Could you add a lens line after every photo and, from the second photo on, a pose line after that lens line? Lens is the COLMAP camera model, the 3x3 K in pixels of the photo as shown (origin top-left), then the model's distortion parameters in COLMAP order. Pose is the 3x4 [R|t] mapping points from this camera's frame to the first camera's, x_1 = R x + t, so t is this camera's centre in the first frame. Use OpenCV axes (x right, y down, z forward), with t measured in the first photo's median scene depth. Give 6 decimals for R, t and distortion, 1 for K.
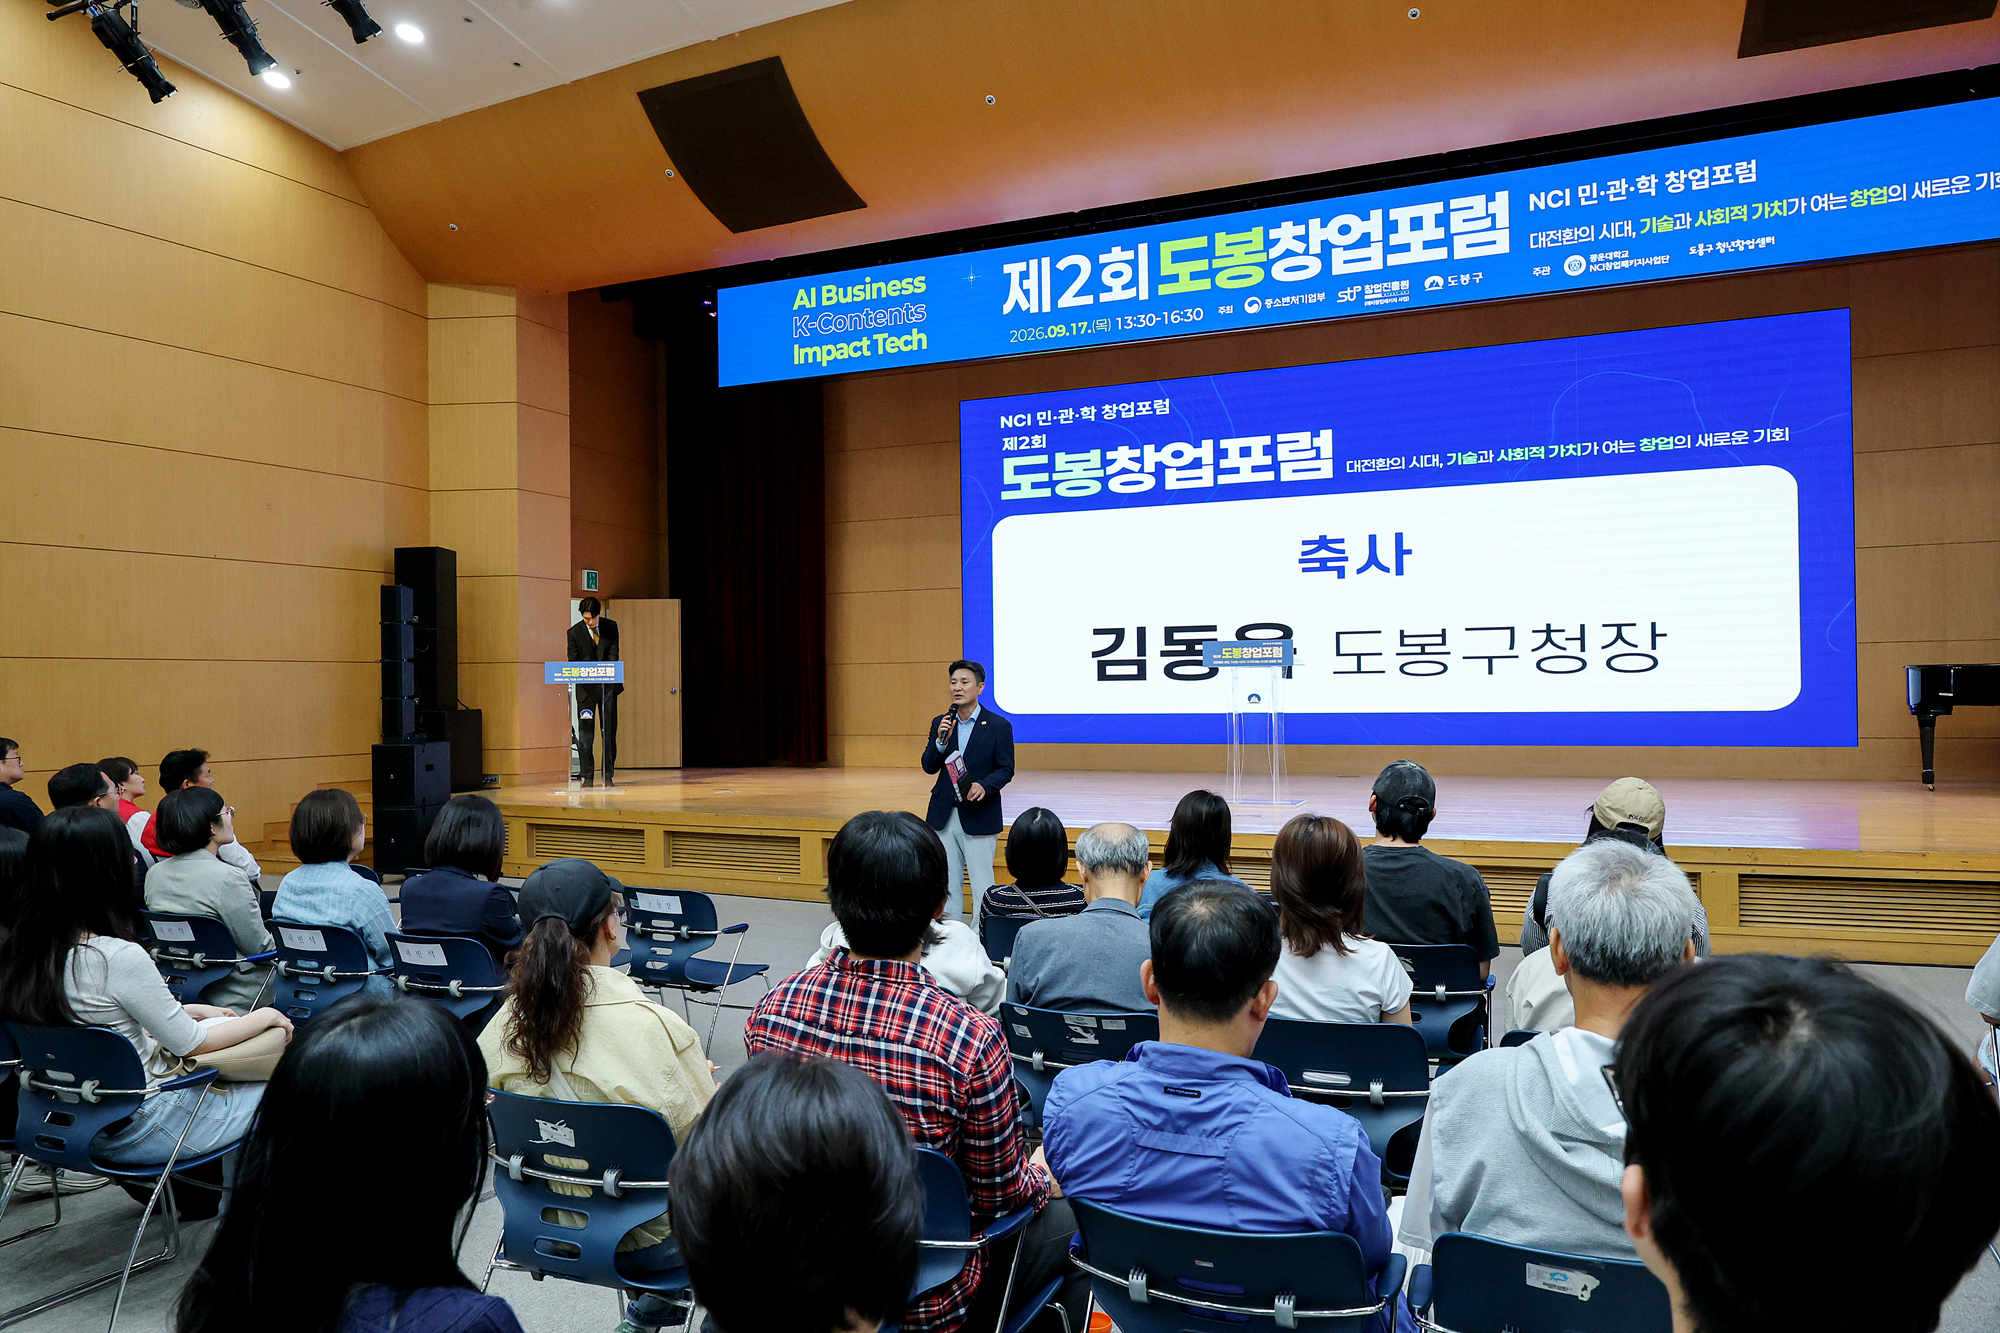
lens RADIAL K [[1399.9, 0, 1010.8], [0, 1399.9, 665.7], [0, 0, 1]] dist [0.010900, 0.002452]
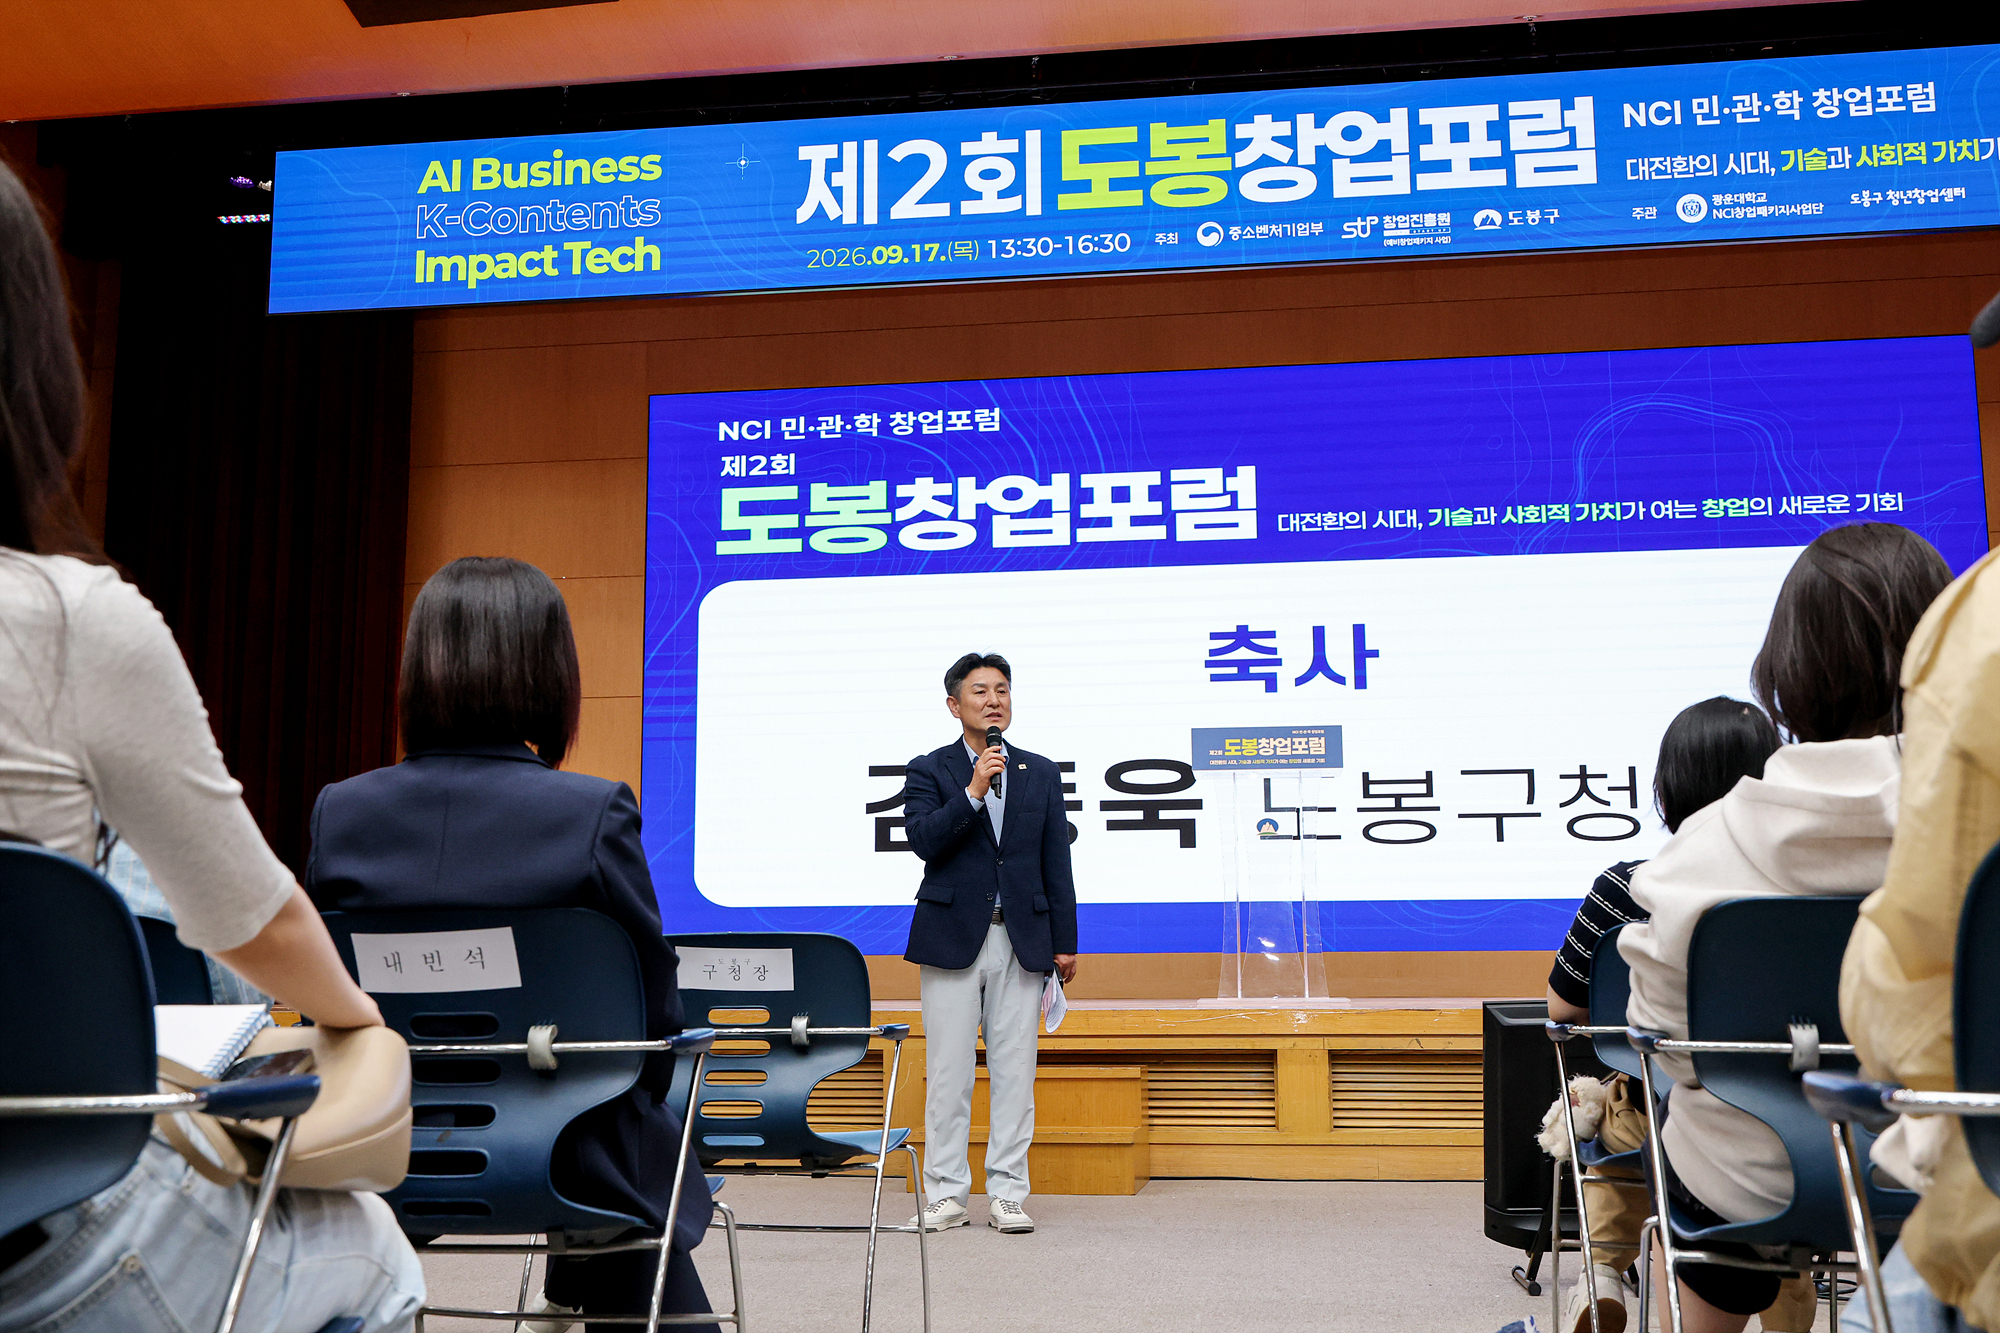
lens RADIAL K [[2057.0, 0, 1003.8], [0, 2057.0, 670.6], [0, 0, 1]] dist [0.012029, 0.000000]
pose [[0.963951, 0.049473, 0.261442, -0.134193], [-0.012509, 0.989902, -0.141199, 0.064764], [-0.265787, 0.132838, 0.954836, 0.131134]]
